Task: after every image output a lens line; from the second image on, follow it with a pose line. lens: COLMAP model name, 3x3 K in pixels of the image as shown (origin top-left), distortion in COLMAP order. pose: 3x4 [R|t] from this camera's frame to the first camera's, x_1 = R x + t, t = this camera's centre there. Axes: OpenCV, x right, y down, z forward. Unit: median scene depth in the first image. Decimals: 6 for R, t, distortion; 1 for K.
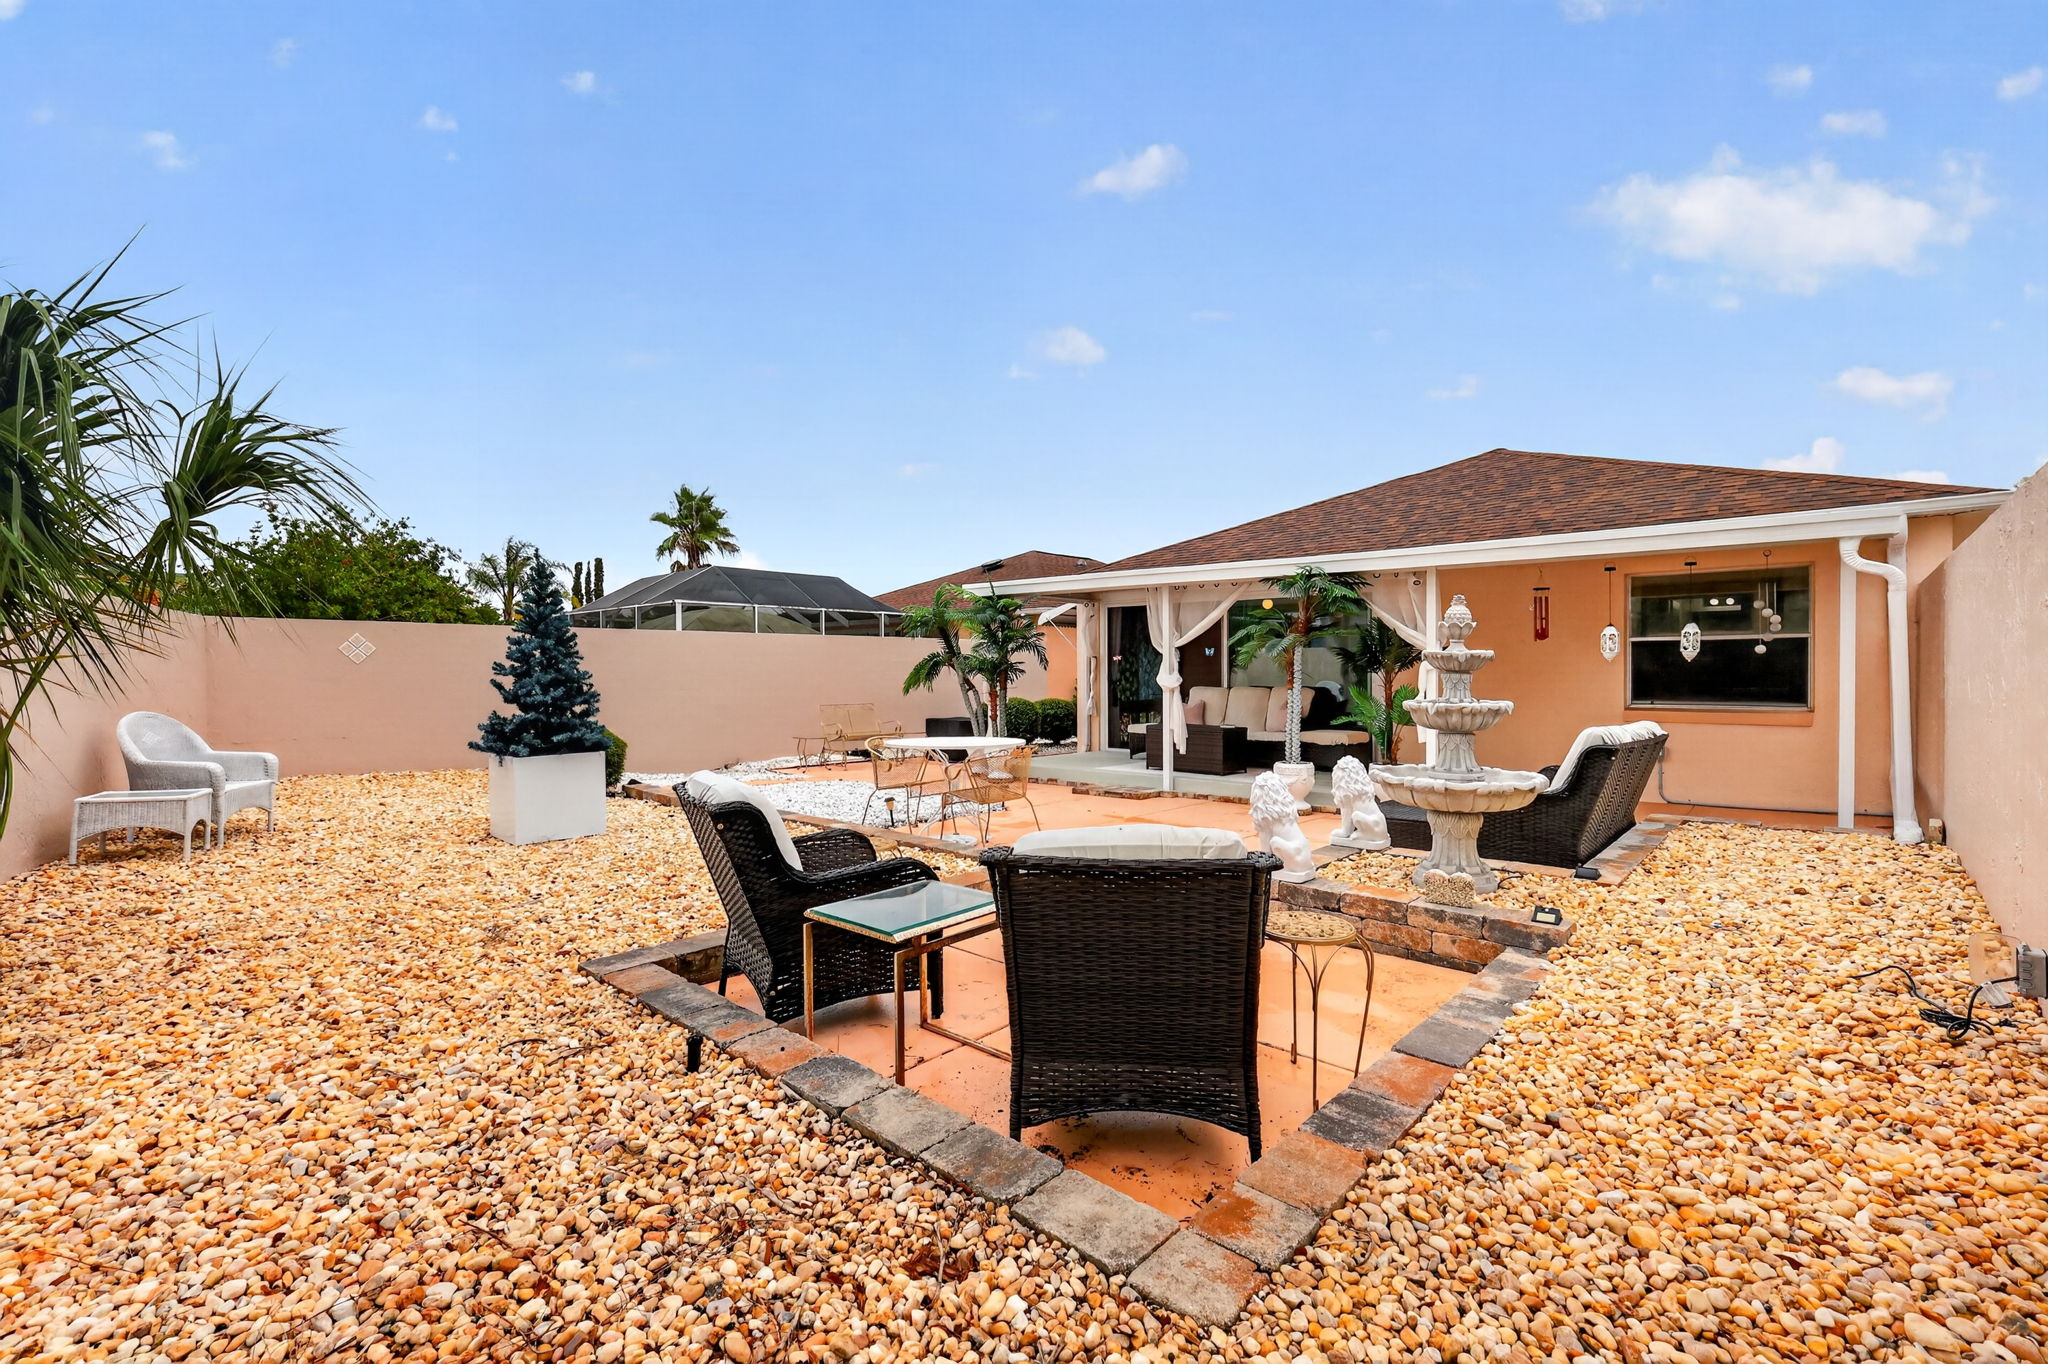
lens RADIAL K [[900.9, 0, 1024.0], [0, 900.9, 682.0], [0, 0, 1]] dist [-0.000906, -0.000252]
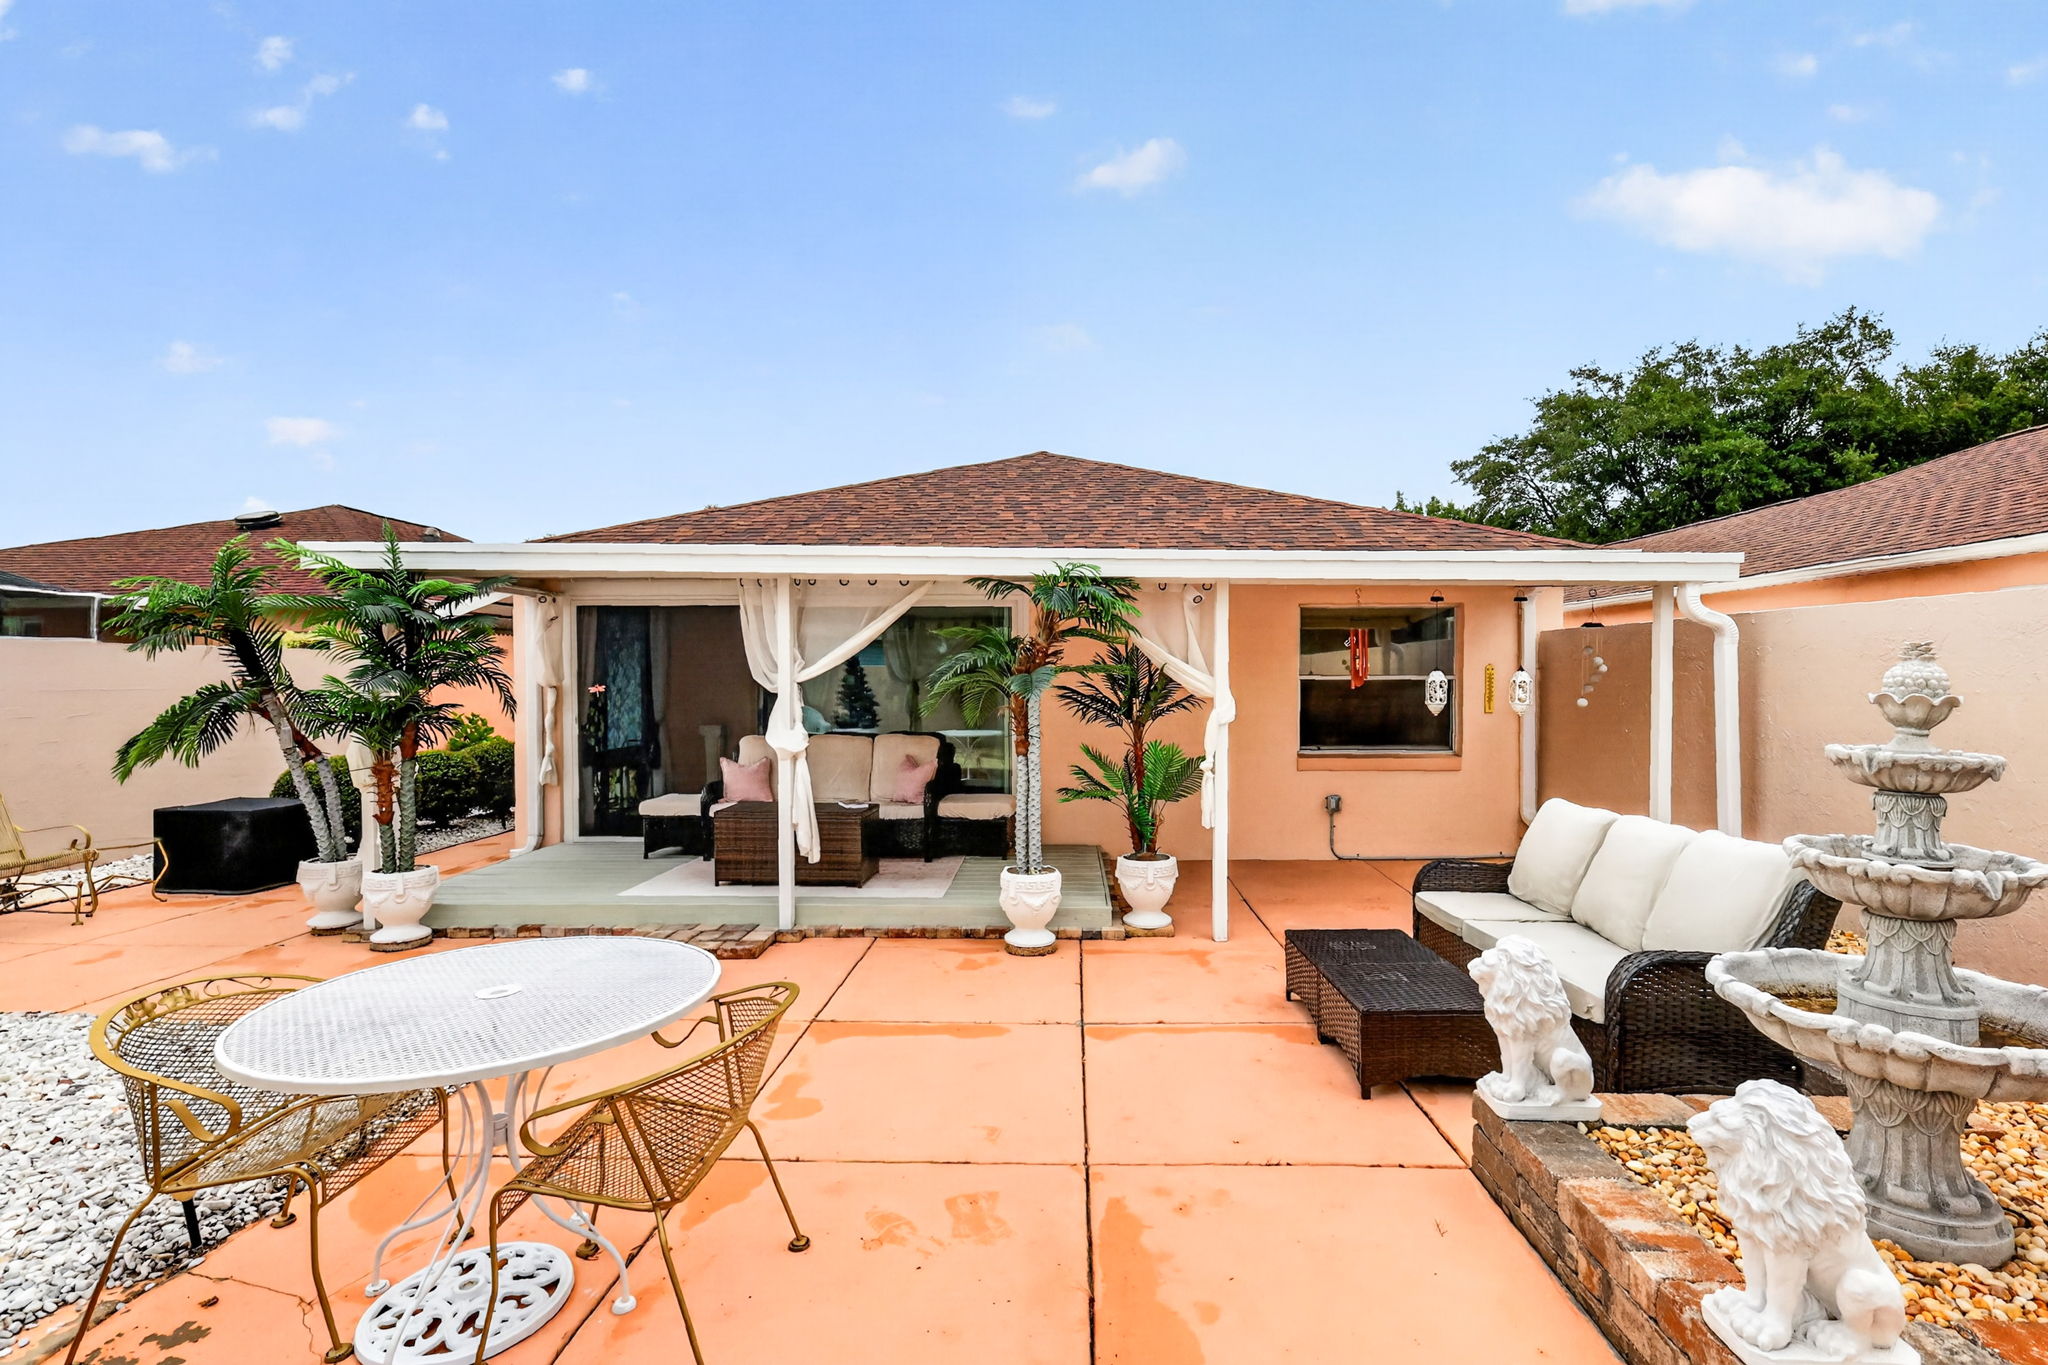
lens RADIAL K [[929.7, 0, 1024.0], [0, 929.7, 682.5], [0, 0, 1]] dist [0.026694, 0.000288]
pose [[0.763420, 0.000833, 0.645901, -0.100811], [0.003715, 0.999977, -0.005682, -0.030614], [-0.645891, 0.006737, 0.763400, 0.387697]]
